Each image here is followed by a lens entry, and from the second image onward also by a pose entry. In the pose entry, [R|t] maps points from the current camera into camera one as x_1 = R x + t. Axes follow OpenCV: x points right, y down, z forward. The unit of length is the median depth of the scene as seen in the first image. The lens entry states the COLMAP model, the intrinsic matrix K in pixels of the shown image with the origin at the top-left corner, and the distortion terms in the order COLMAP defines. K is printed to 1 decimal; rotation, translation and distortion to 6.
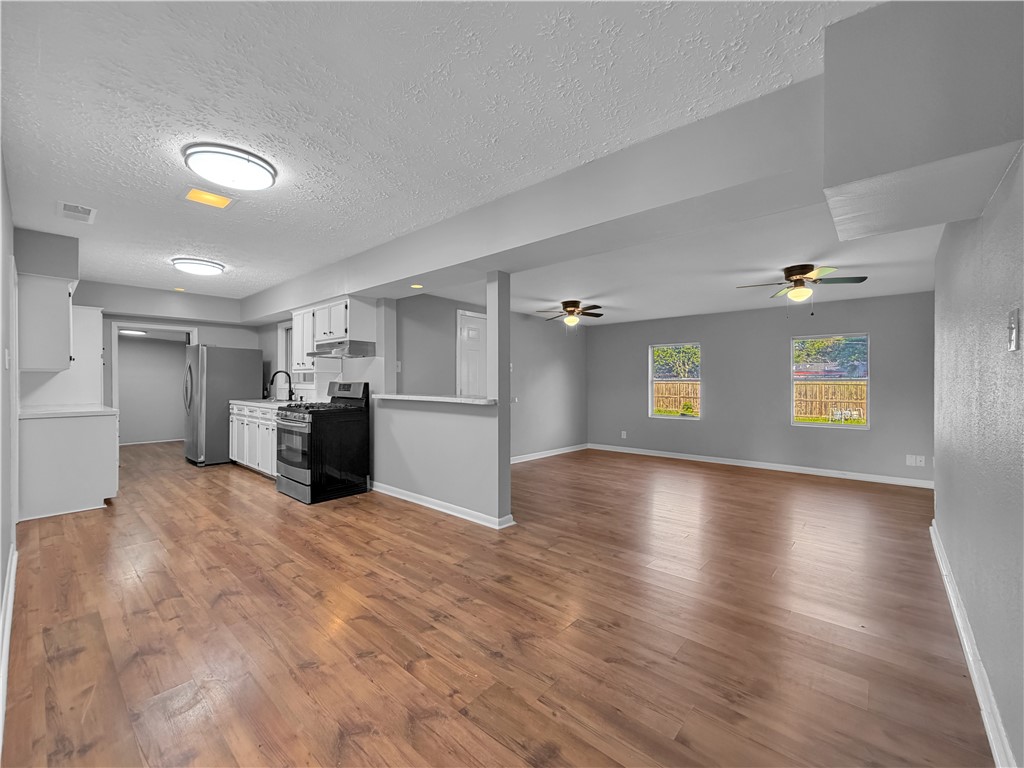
lens RADIAL K [[413.8, 0, 514.5], [0, 413.8, 382.7], [0, 0, 1]] dist [0.011442, -0.000336]
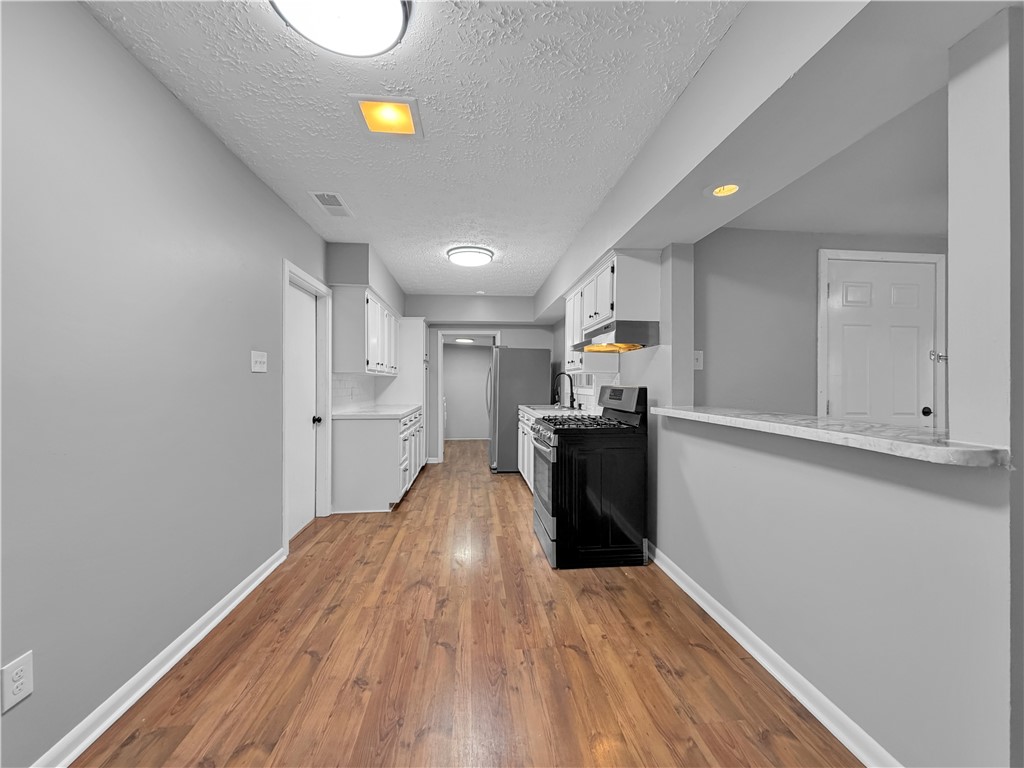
lens RADIAL K [[417.5, 0, 520.5], [0, 417.5, 385.4], [0, 0, 1]] dist [0.001471, 0.000154]
pose [[0.738154, 0.003271, -0.674624, -0.071120], [-0.003690, 0.999993, 0.000811, -0.003223], [0.674622, 0.001890, 0.738161, 0.410134]]
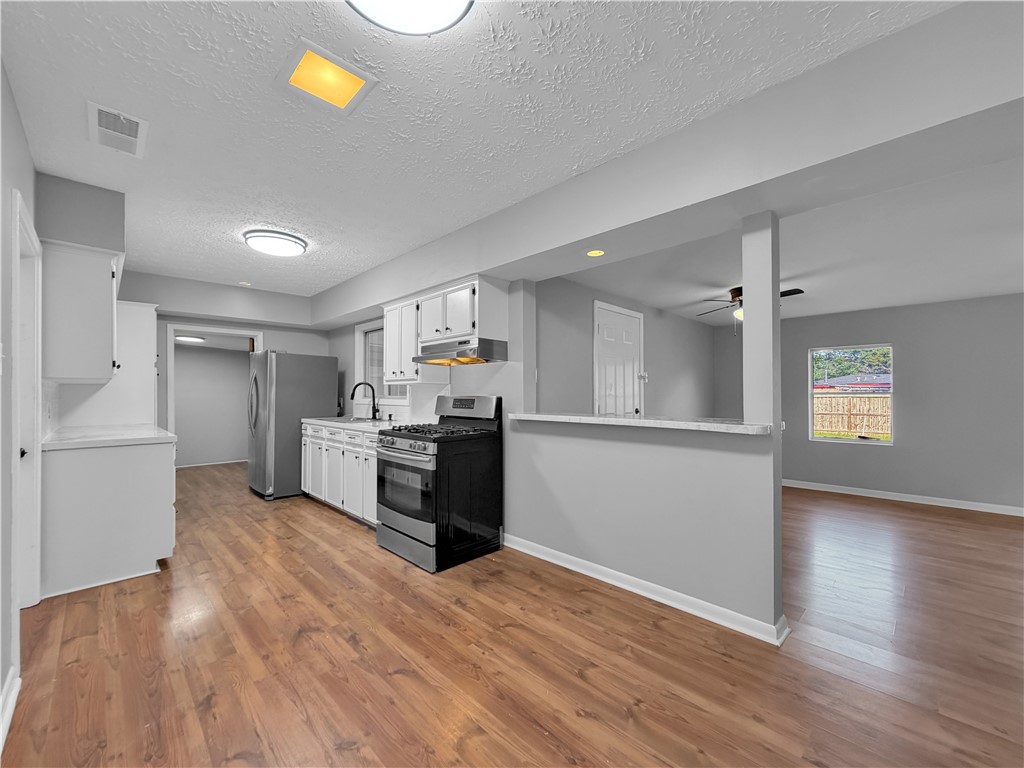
lens RADIAL K [[410.0, 0, 515.8], [0, 410.0, 393.2], [0, 0, 1]] dist [0.006496, -0.000261]
pose [[0.998043, -0.001747, -0.062504, -0.277384], [0.001256, 0.999968, -0.007889, -0.001346], [0.062516, 0.007795, 0.998014, 0.285386]]
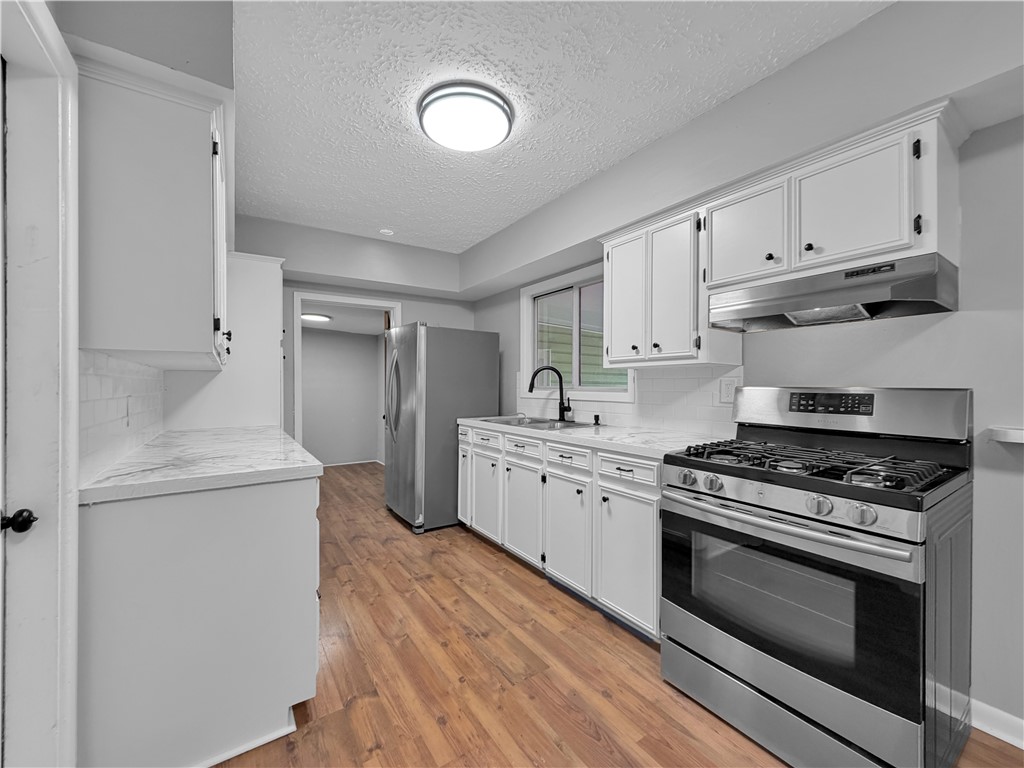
lens RADIAL K [[413.8, 0, 514.5], [0, 413.8, 382.7], [0, 0, 1]] dist [0.011442, -0.000336]
pose [[0.966910, -0.003919, -0.255086, -0.595304], [0.001622, 0.999956, -0.009214, -0.003652], [0.255111, 0.008496, 0.966874, 0.593689]]
